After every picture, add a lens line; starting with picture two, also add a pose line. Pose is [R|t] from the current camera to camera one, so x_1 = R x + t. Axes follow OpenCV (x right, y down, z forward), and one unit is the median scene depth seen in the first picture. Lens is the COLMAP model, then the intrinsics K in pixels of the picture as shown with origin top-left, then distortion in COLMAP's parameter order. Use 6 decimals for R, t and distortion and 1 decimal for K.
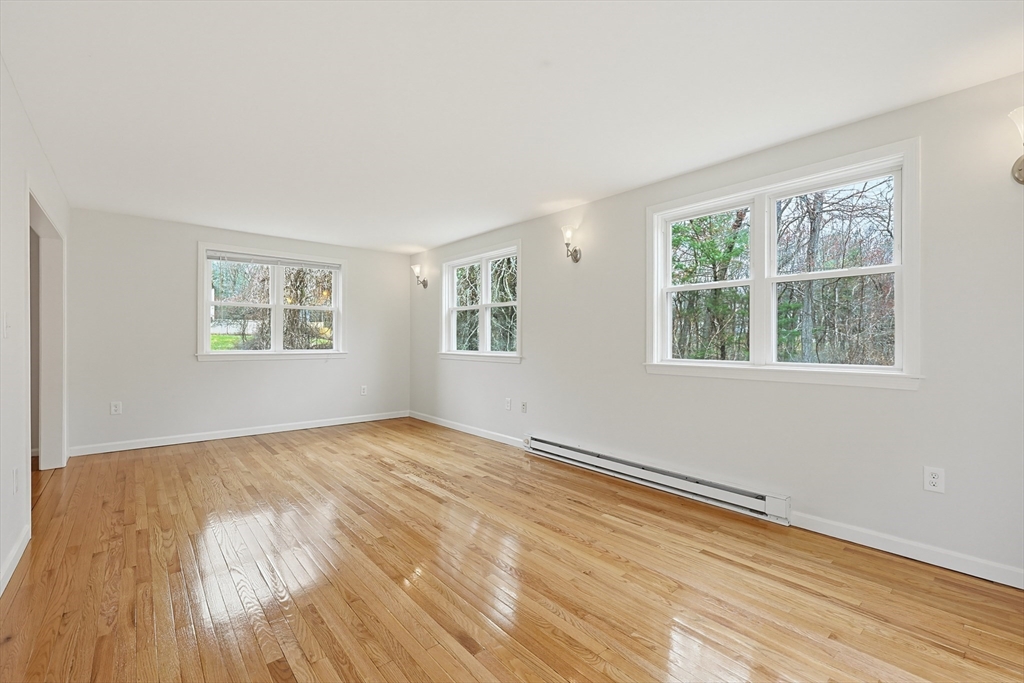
lens RADIAL K [[439.8, 0, 511.4], [0, 439.8, 344.8], [0, 0, 1]] dist [0.001690, 0.000050]
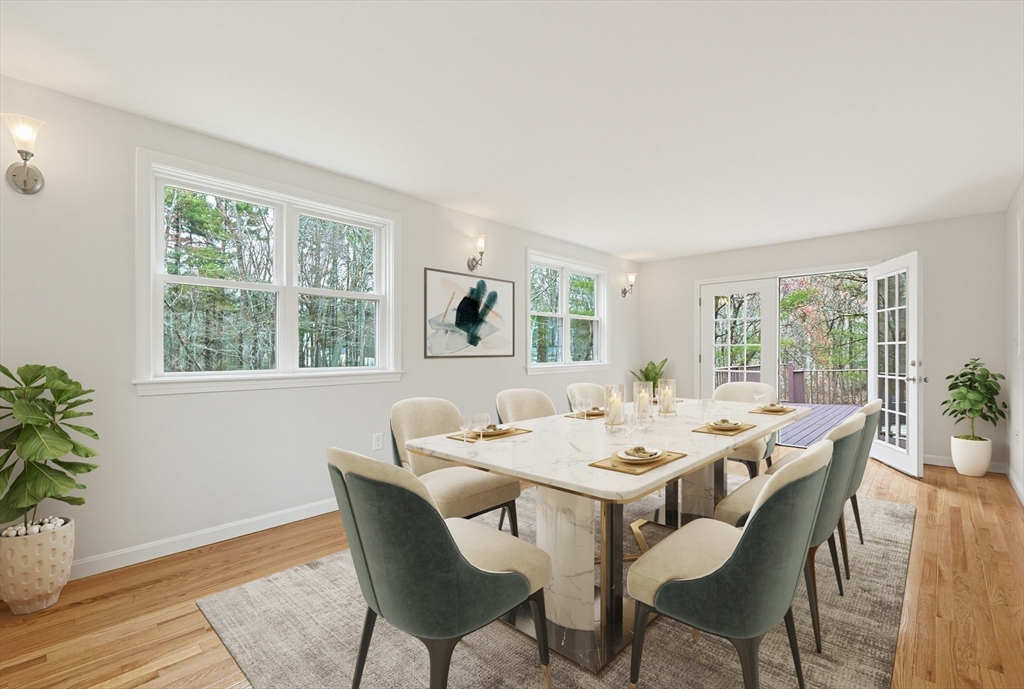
lens RADIAL K [[453.9, 0, 512.7], [0, 453.9, 355.5], [0, 0, 1]] dist [0.000298, 0.000153]
pose [[-0.114187, -0.017288, 0.993309, -0.952596], [0.005205, 0.999824, 0.018000, -0.016748], [-0.993446, 0.007226, -0.114077, 1.113078]]
